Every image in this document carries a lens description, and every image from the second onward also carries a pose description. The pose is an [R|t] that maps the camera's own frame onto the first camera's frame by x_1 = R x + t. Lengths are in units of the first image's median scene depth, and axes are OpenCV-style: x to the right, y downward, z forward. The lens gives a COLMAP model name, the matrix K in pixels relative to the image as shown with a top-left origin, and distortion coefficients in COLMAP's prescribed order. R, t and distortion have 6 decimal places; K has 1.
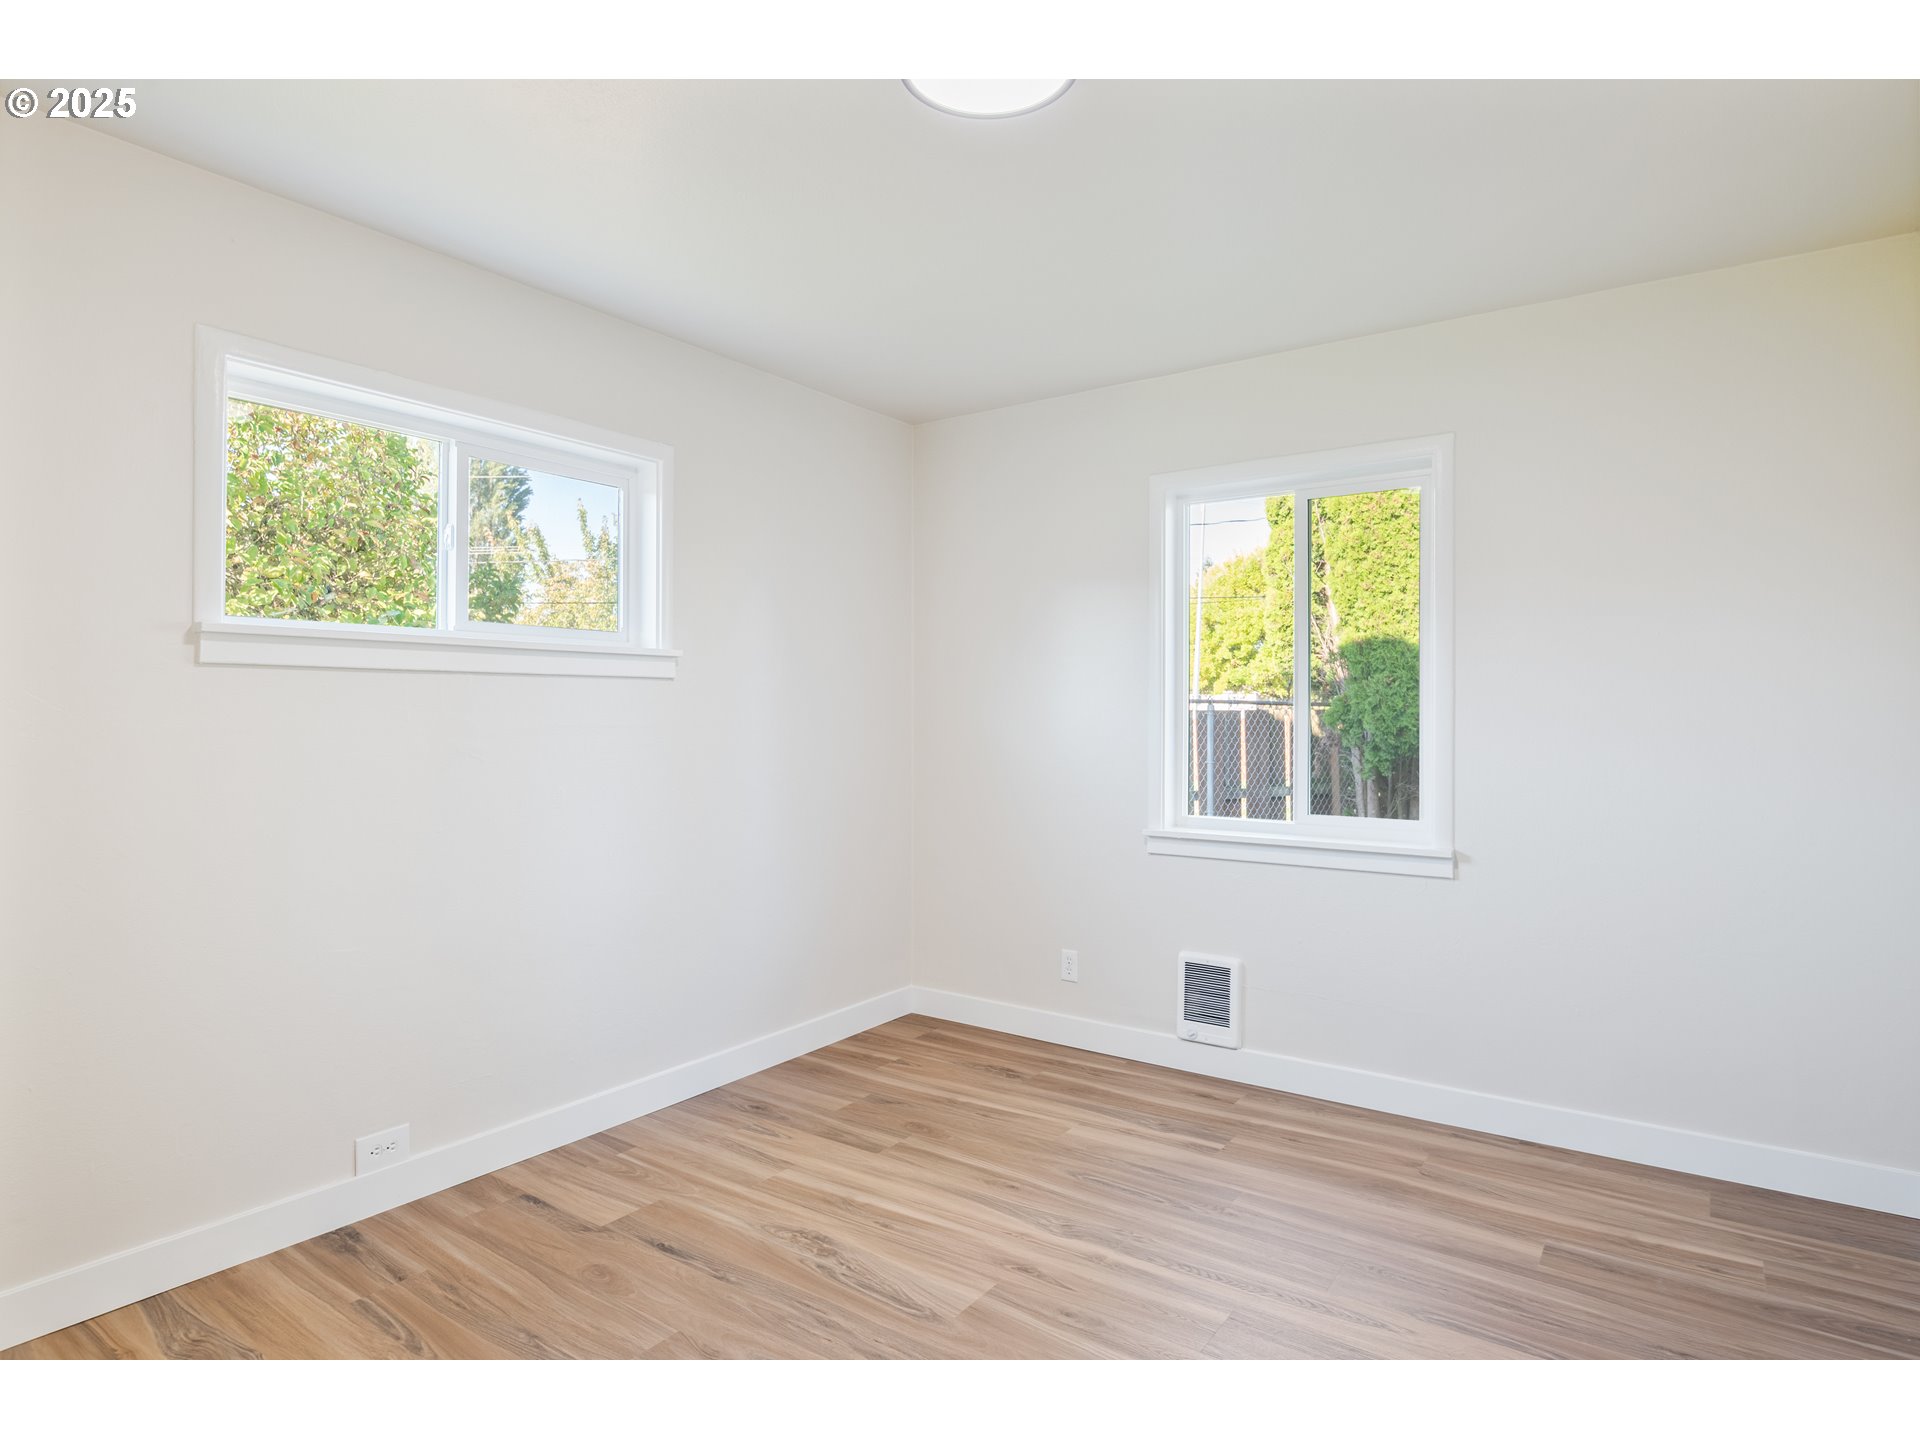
lens RADIAL K [[1072.6, 0, 955.2], [0, 1072.6, 706.6], [0, 0, 1]] dist [-0.004381, -0.013840]
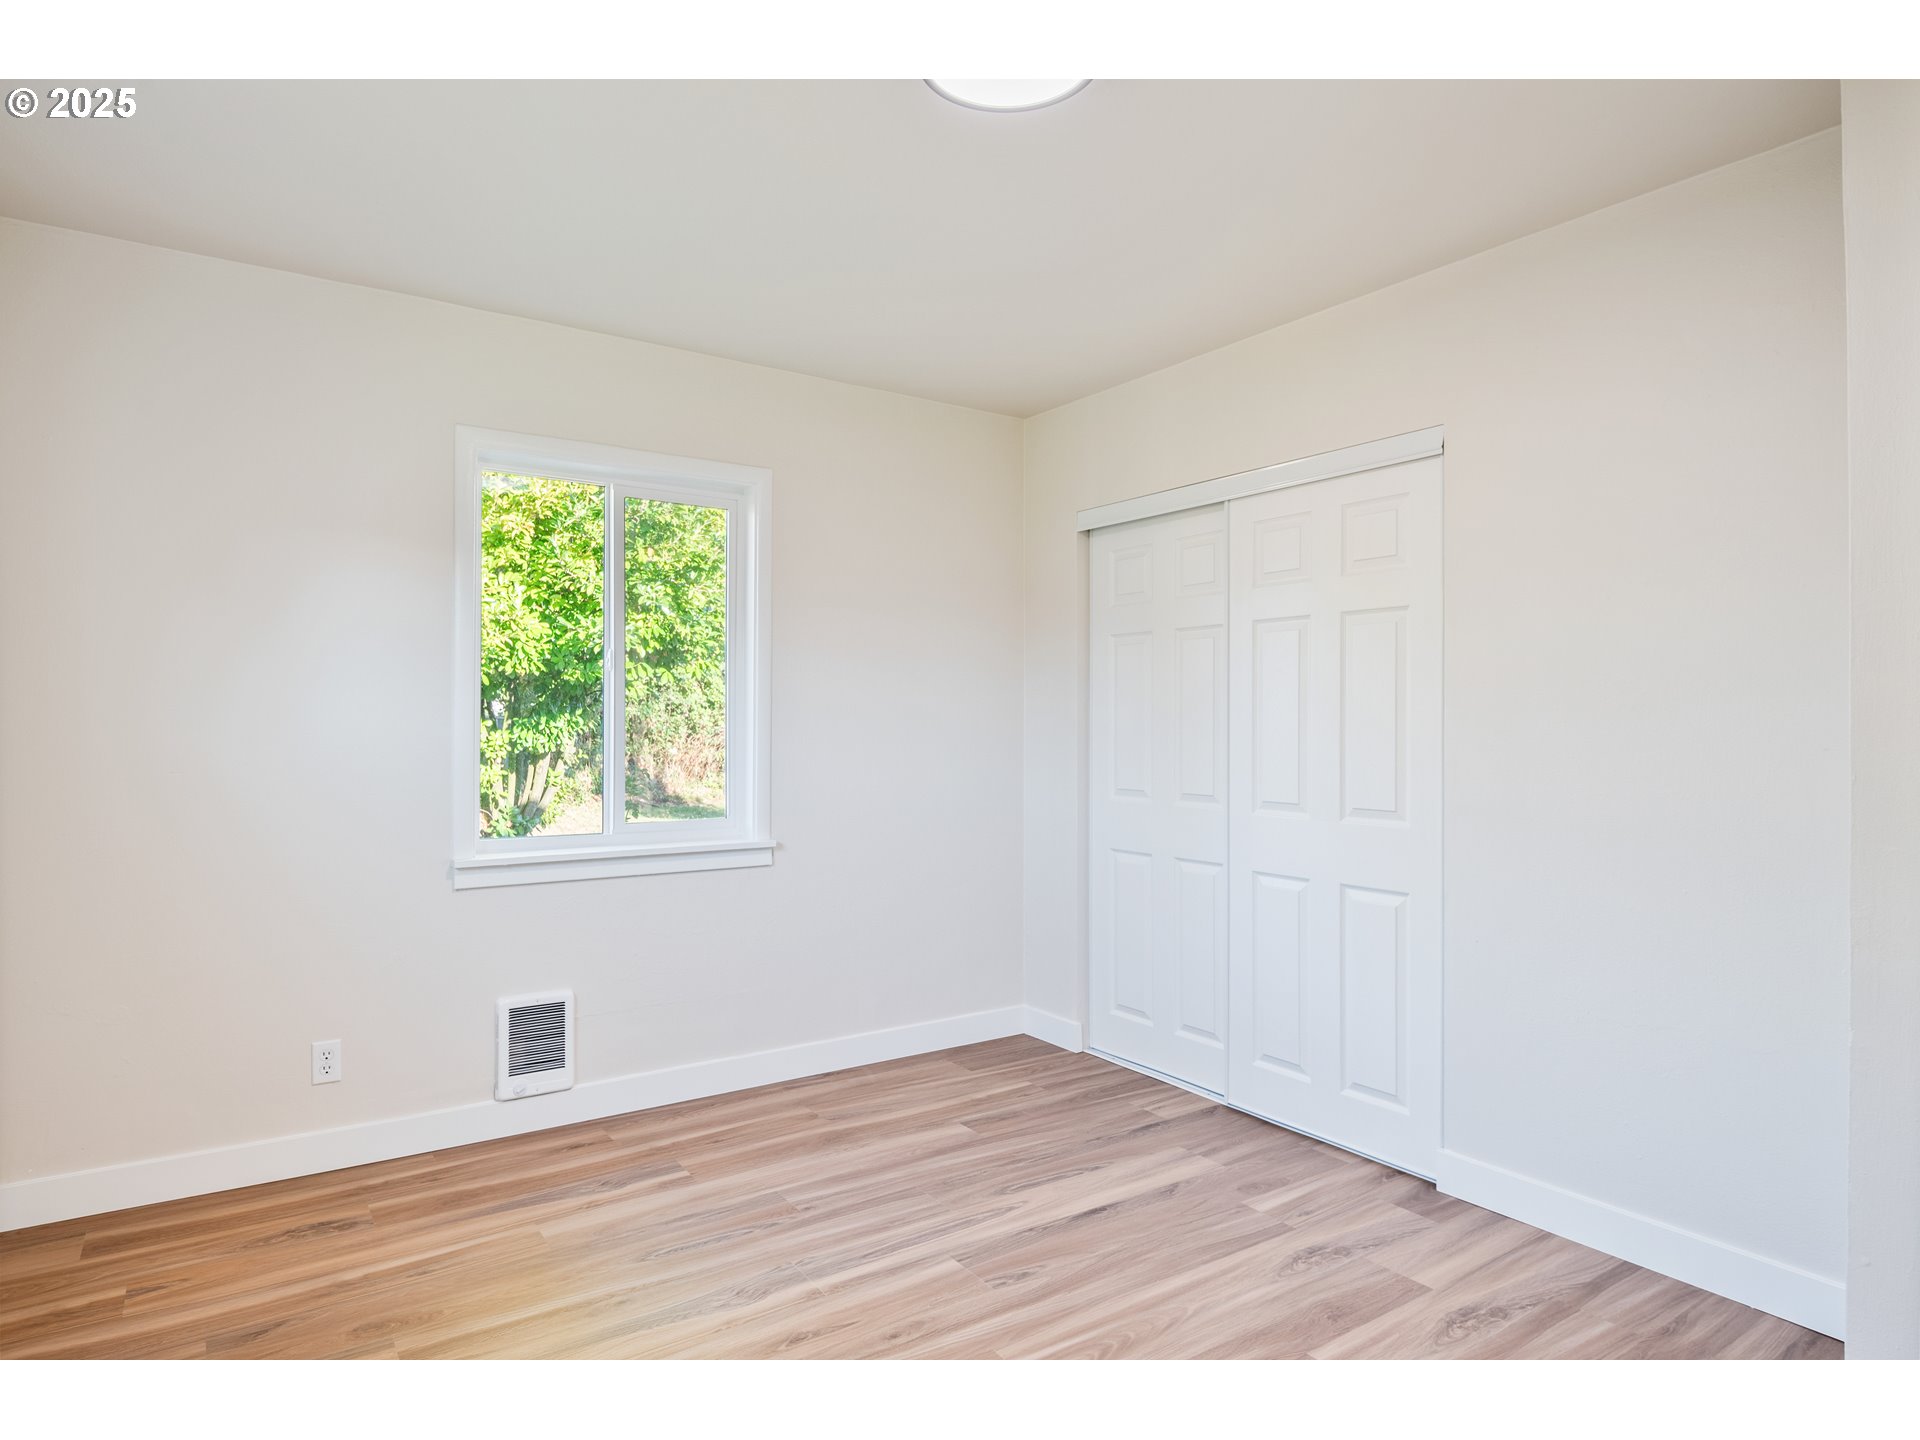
lens RADIAL K [[1109.9, 0, 960.0], [0, 1109.9, 720.0], [0, 0, 1]] dist [-0.000587, -0.015597]
pose [[0.329889, 0.000248, 0.944020, -0.581367], [-0.009879, 0.999946, 0.003189, 0.001736], [-0.943968, -0.010378, 0.329874, 0.431541]]
